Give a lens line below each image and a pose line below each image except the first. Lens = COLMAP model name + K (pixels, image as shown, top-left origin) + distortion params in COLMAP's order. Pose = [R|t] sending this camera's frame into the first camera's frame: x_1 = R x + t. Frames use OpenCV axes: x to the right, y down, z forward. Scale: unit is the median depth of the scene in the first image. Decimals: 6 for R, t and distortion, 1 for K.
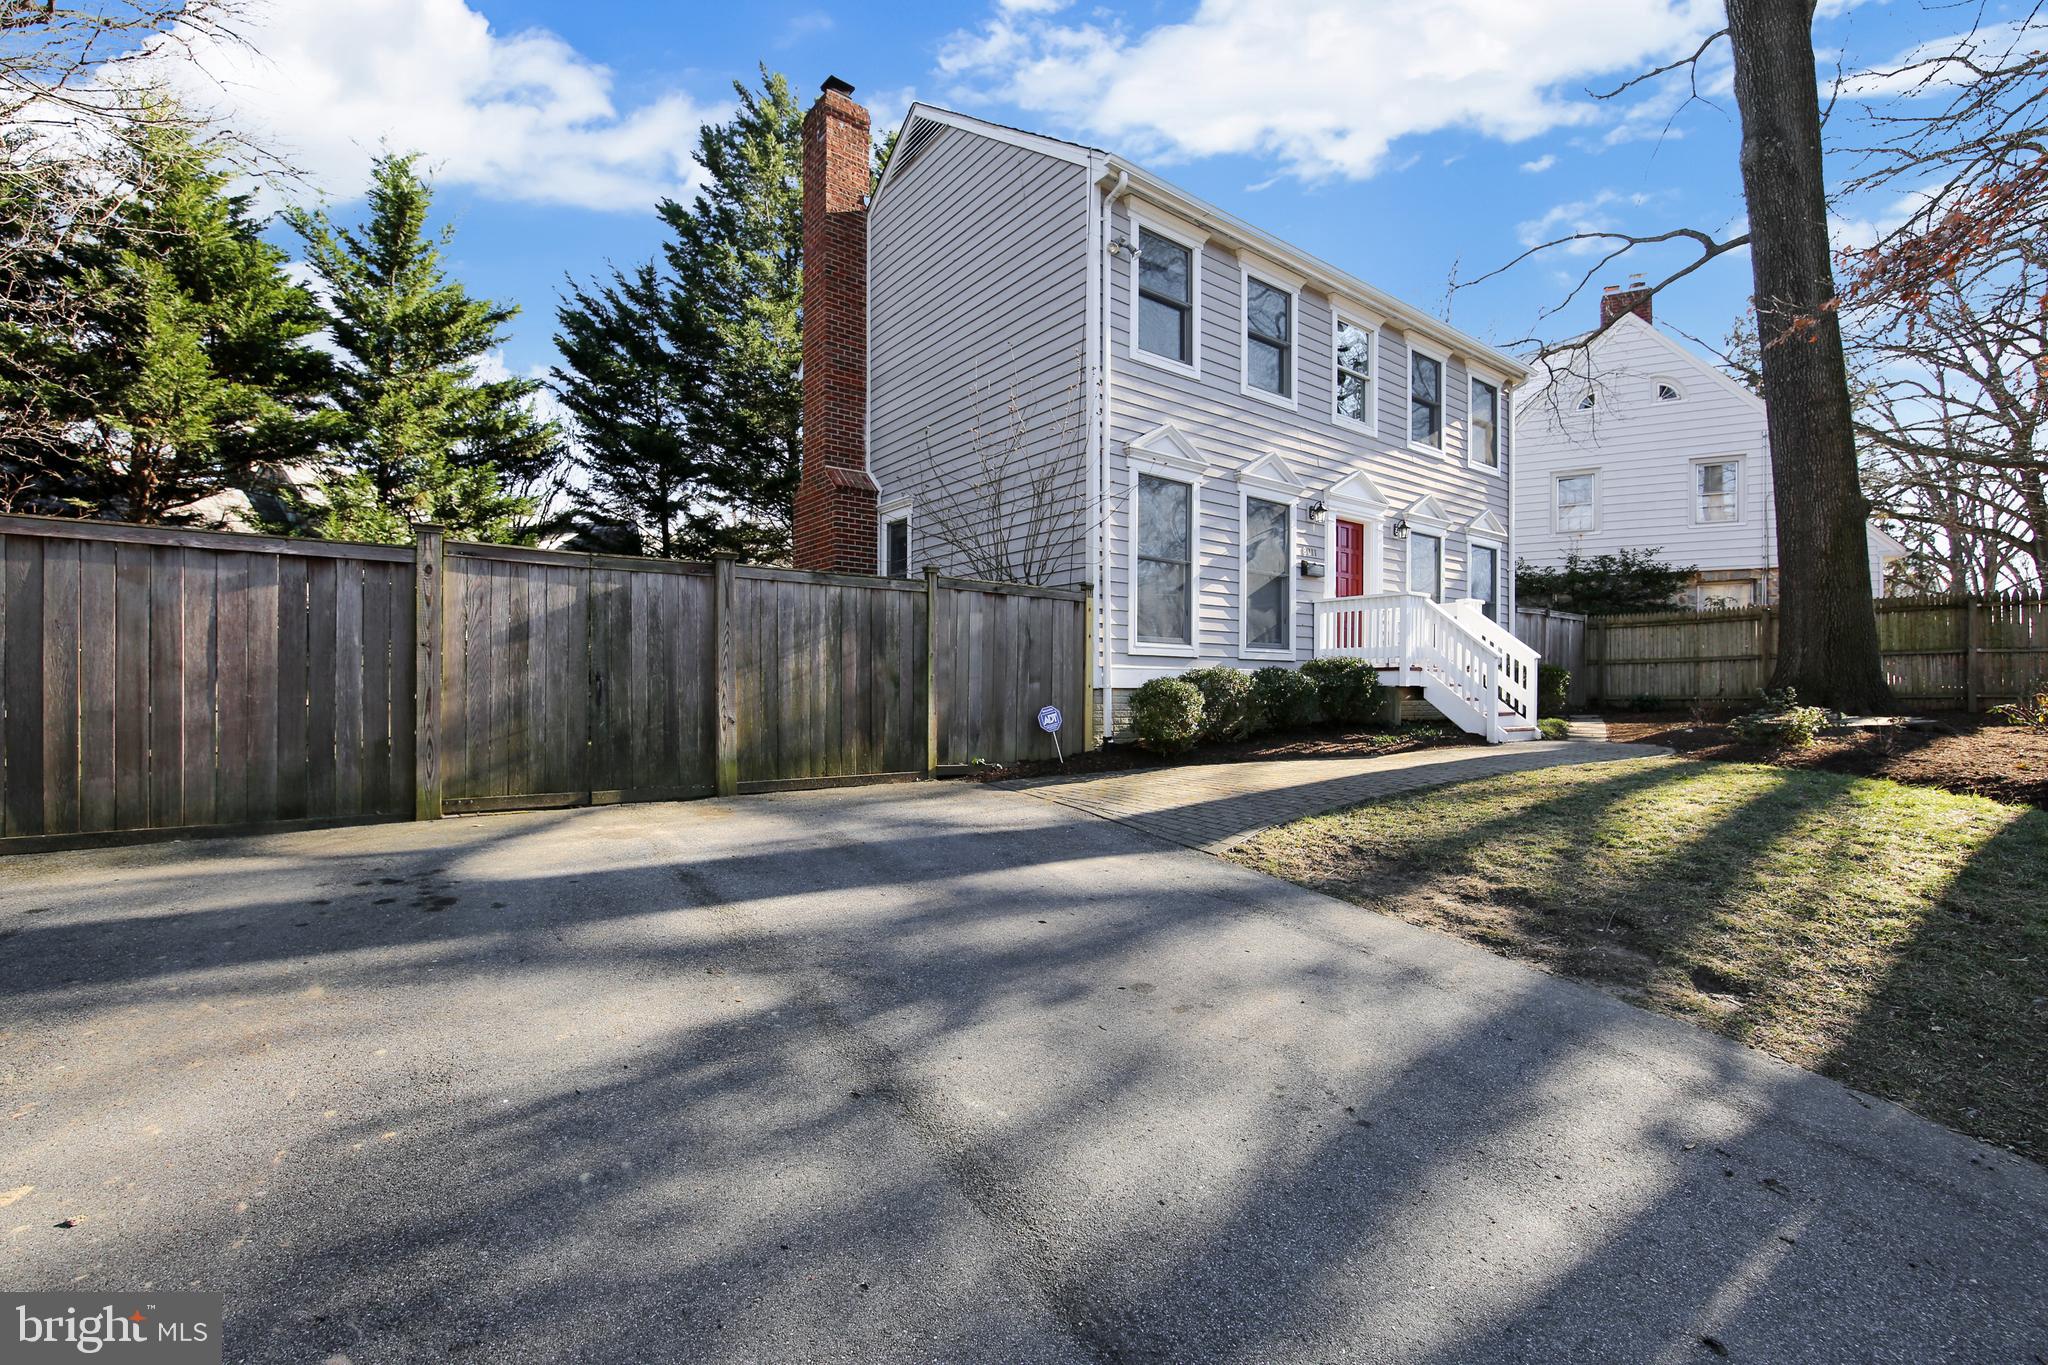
lens RADIAL K [[863.1, 0, 1025.9], [0, 863.1, 664.8], [0, 0, 1]] dist [0.027272, -0.007533]
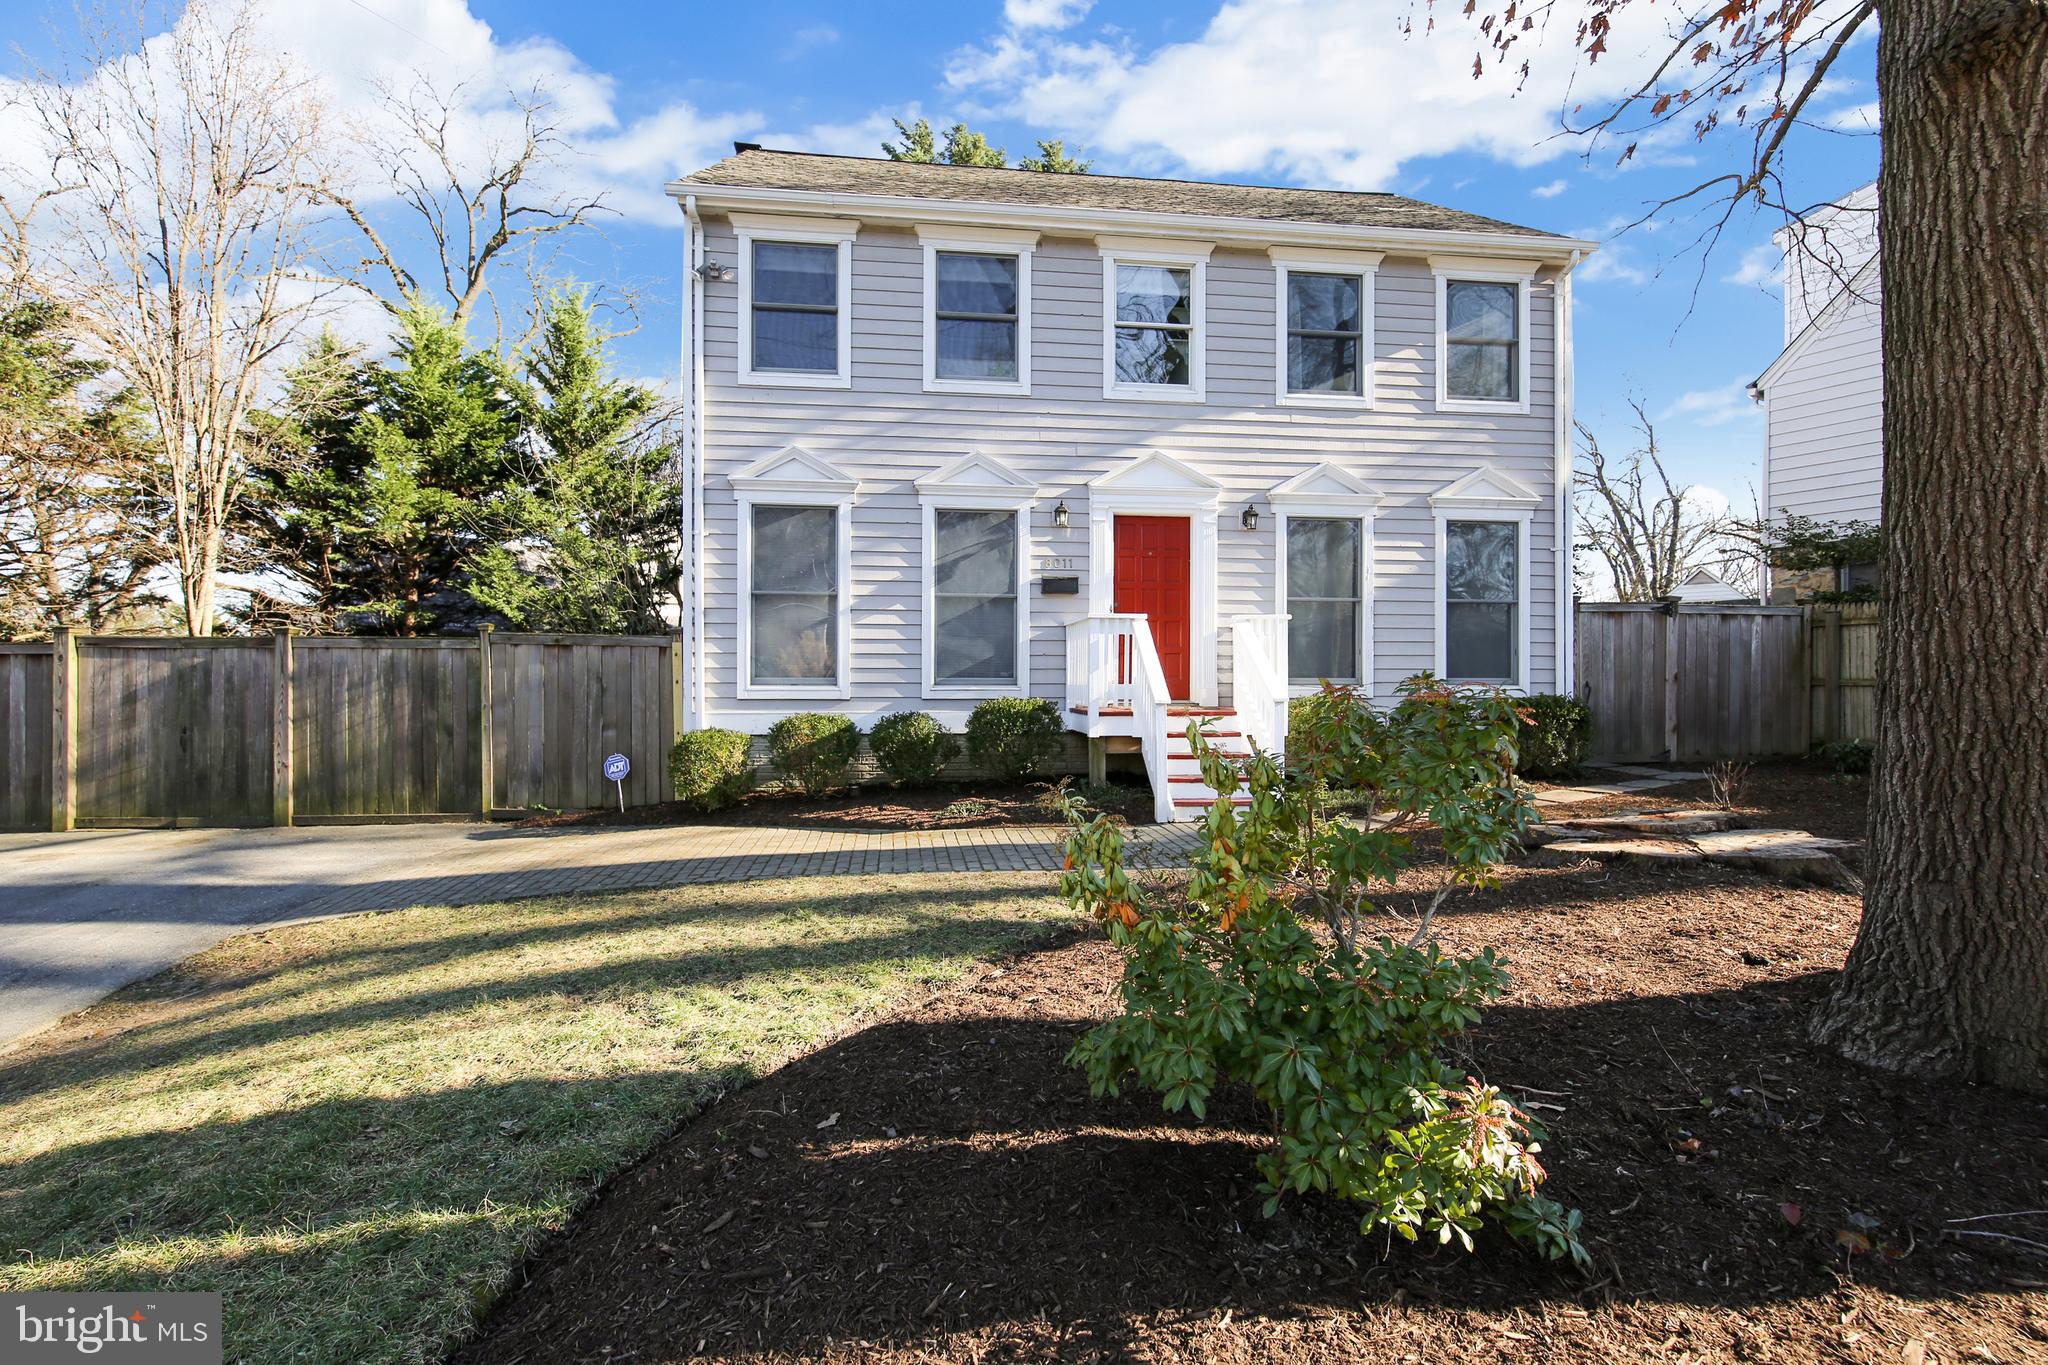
lens RADIAL K [[863.1, 0, 1025.9], [0, 863.1, 664.8], [0, 0, 1]] dist [0.027272, -0.007533]
pose [[0.858196, -0.012277, -0.513175, 0.932783], [0.016303, 0.999862, 0.003343, -0.050022], [0.513063, -0.011236, 0.858277, 0.372063]]
